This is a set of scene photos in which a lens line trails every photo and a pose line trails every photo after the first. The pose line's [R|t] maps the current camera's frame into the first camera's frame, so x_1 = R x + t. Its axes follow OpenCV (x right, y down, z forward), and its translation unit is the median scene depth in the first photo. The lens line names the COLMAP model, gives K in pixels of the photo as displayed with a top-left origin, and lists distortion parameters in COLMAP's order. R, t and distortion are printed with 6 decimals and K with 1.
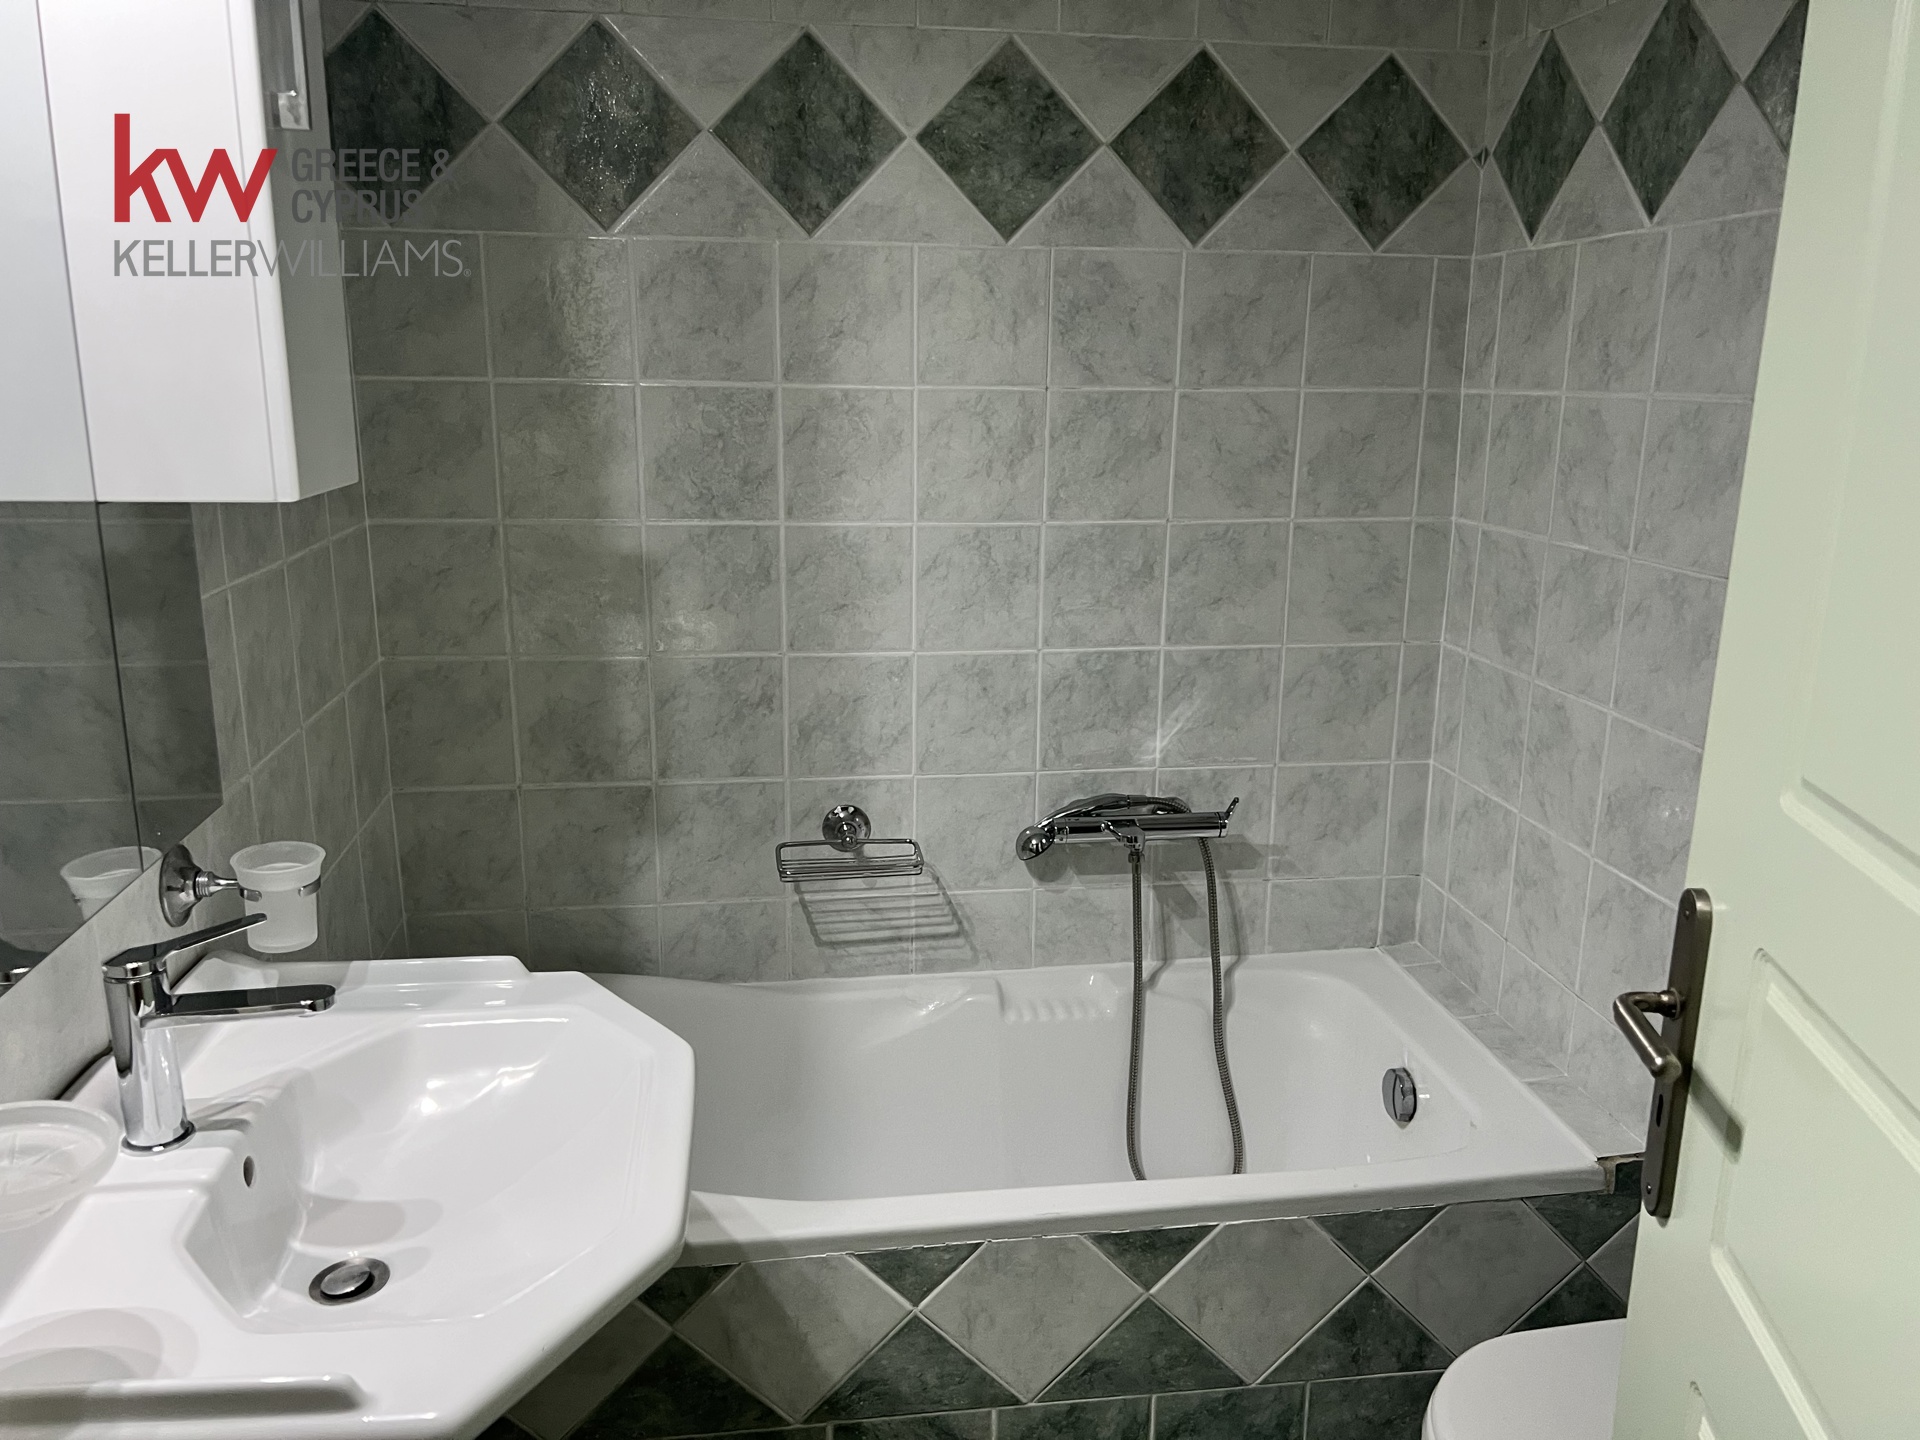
lens RADIAL K [[1448.6, 0, 952.2], [0, 1448.6, 730.2], [0, 0, 1]] dist [0.044299, -0.052422]
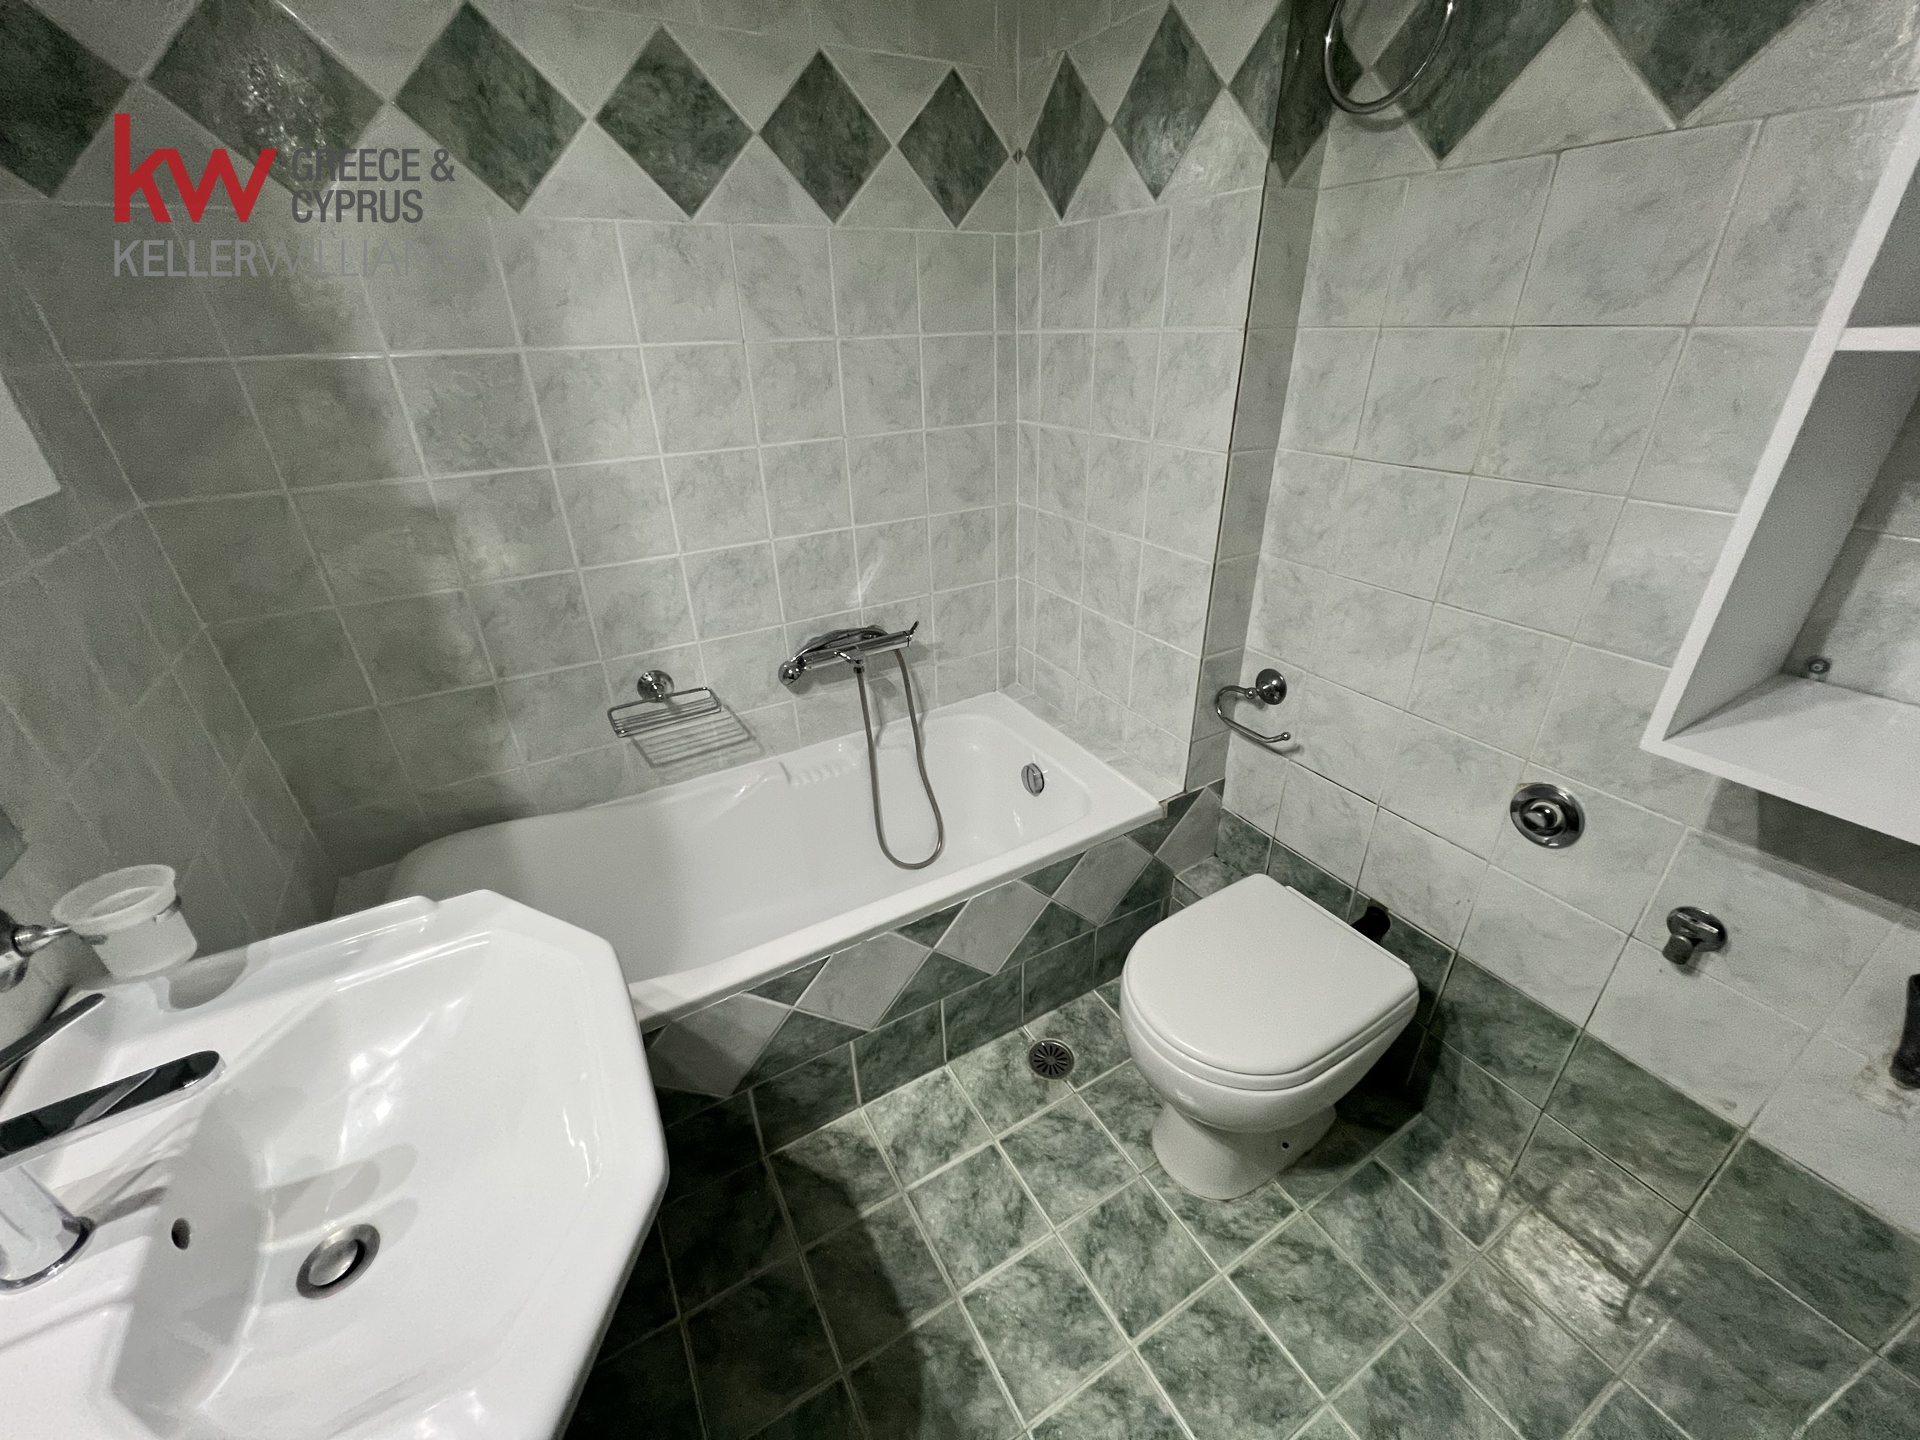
lens RADIAL K [[772.2, 0, 963.5], [0, 772.2, 724.6], [0, 0, 1]] dist [-0.002399, 0.000505]
pose [[0.925682, -0.204520, 0.318254, -0.047171], [0.125690, 0.959746, 0.251176, -0.052709], [-0.356813, -0.192508, 0.914125, 0.220312]]
